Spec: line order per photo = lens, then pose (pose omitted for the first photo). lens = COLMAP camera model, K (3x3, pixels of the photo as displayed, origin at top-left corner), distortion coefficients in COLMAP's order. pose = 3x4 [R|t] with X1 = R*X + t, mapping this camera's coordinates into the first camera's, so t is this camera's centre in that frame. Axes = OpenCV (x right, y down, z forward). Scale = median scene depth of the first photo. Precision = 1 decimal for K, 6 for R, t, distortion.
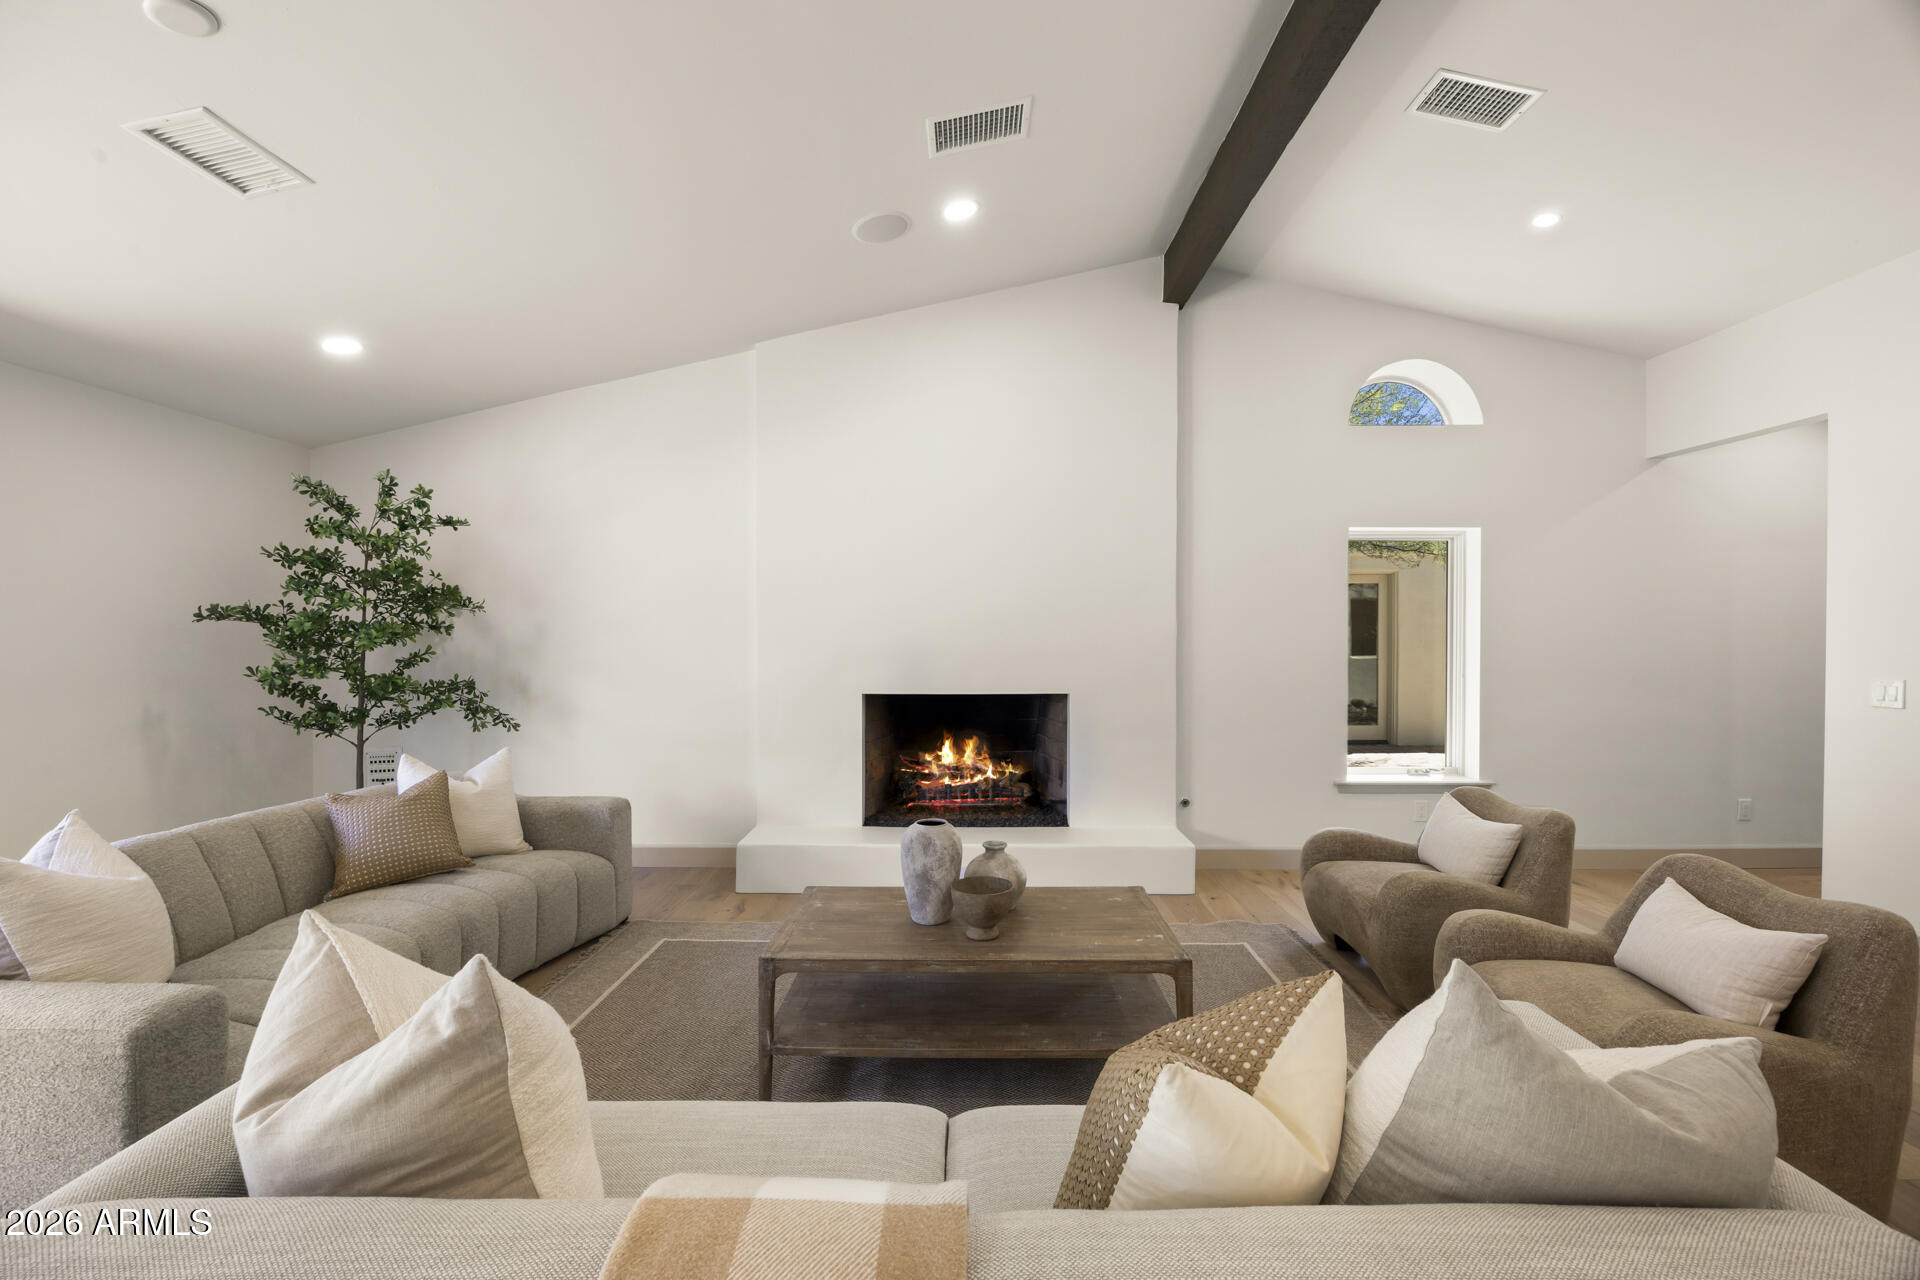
lens RADIAL K [[785.2, 0, 964.3], [0, 785.2, 652.0], [0, 0, 1]] dist [-0.003032, 0.001098]
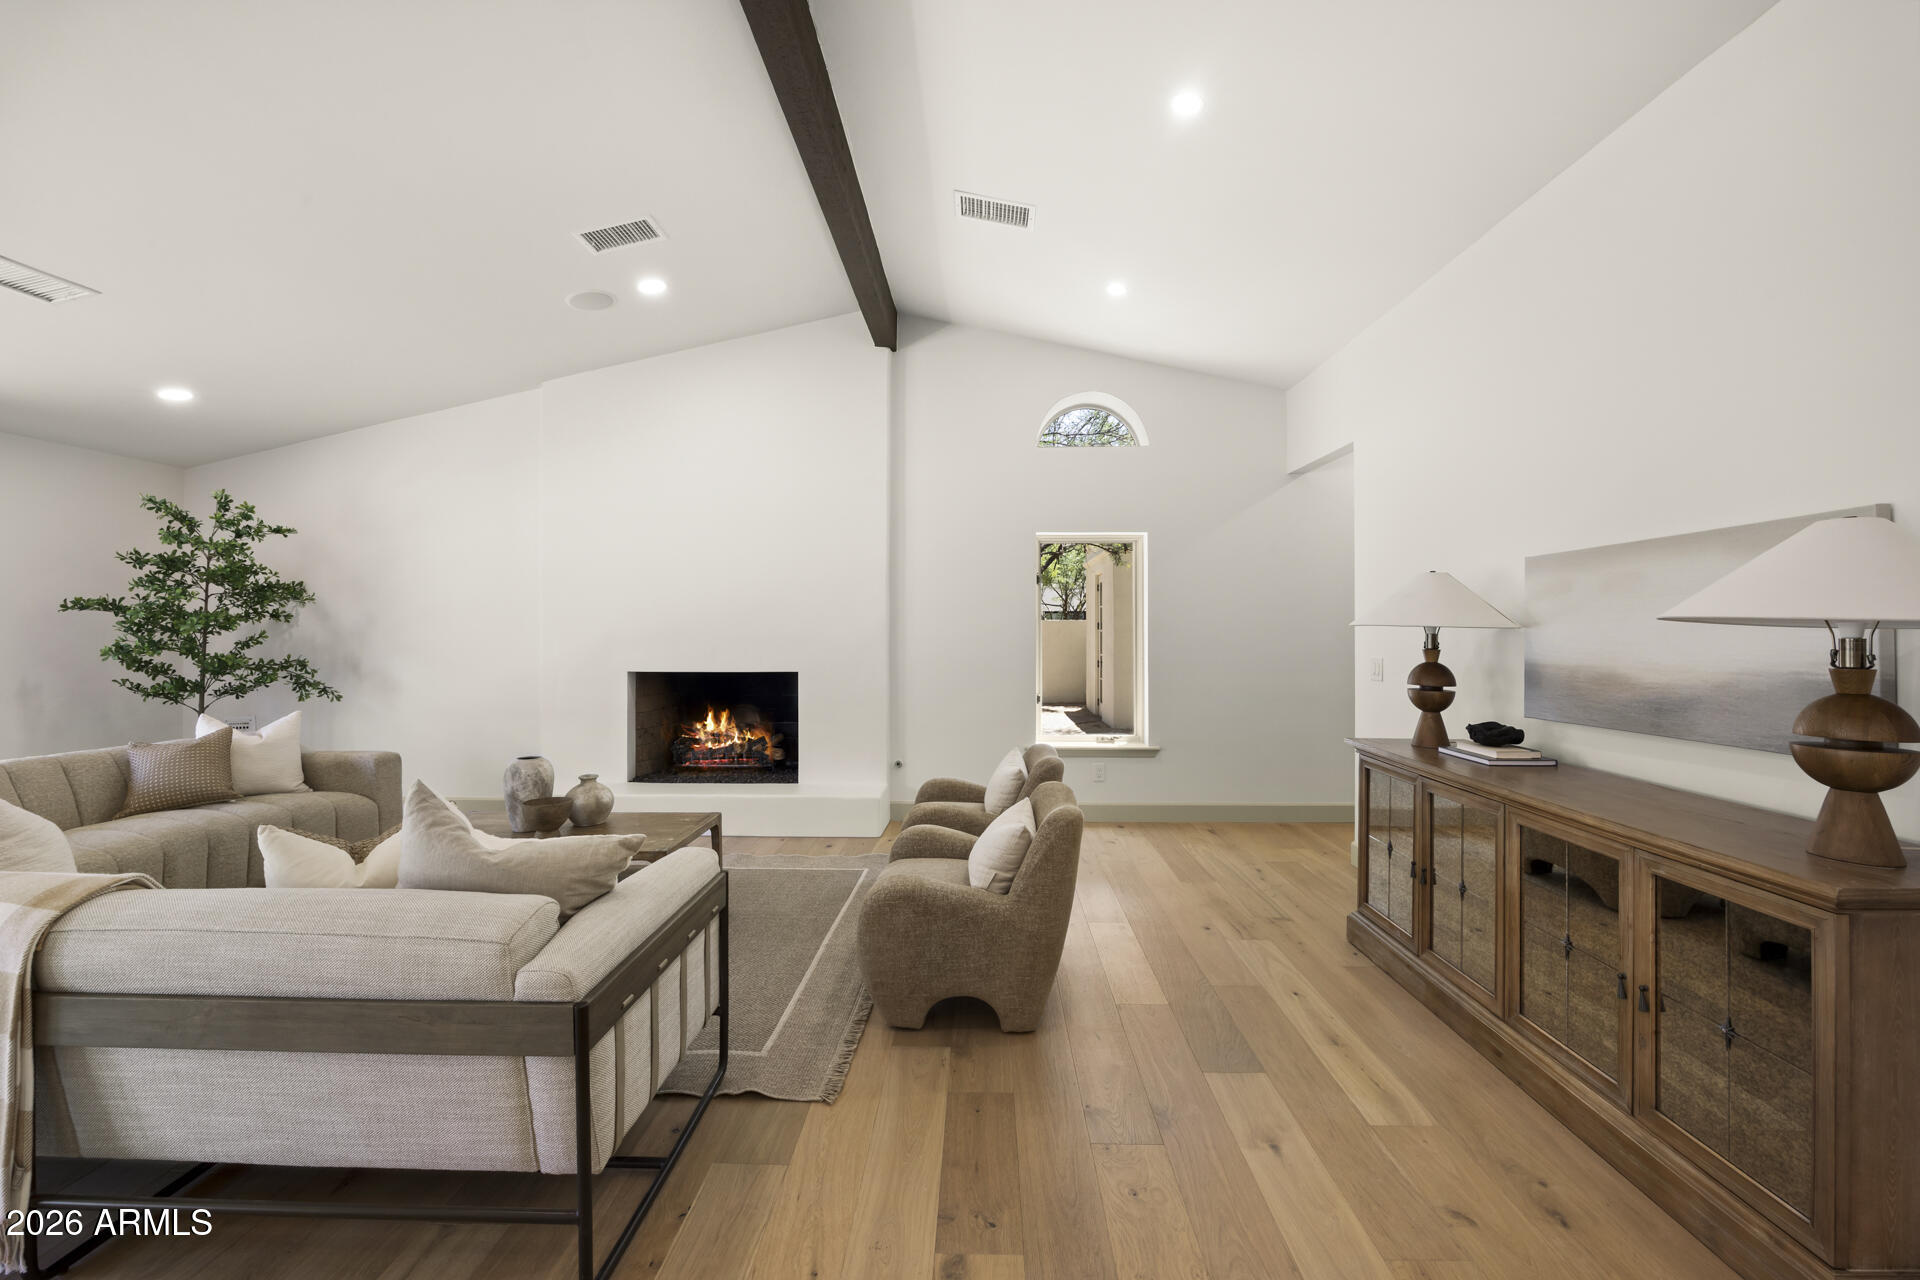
lens RADIAL K [[785.2, 0, 956.7], [0, 785.2, 628.6], [0, 0, 1]] dist [-0.003032, 0.001098]
pose [[0.999791, 0.000379, -0.020423, 0.443014], [-0.000780, 0.999807, -0.019648, 0.011882], [0.020412, 0.019660, 0.999598, -0.211985]]
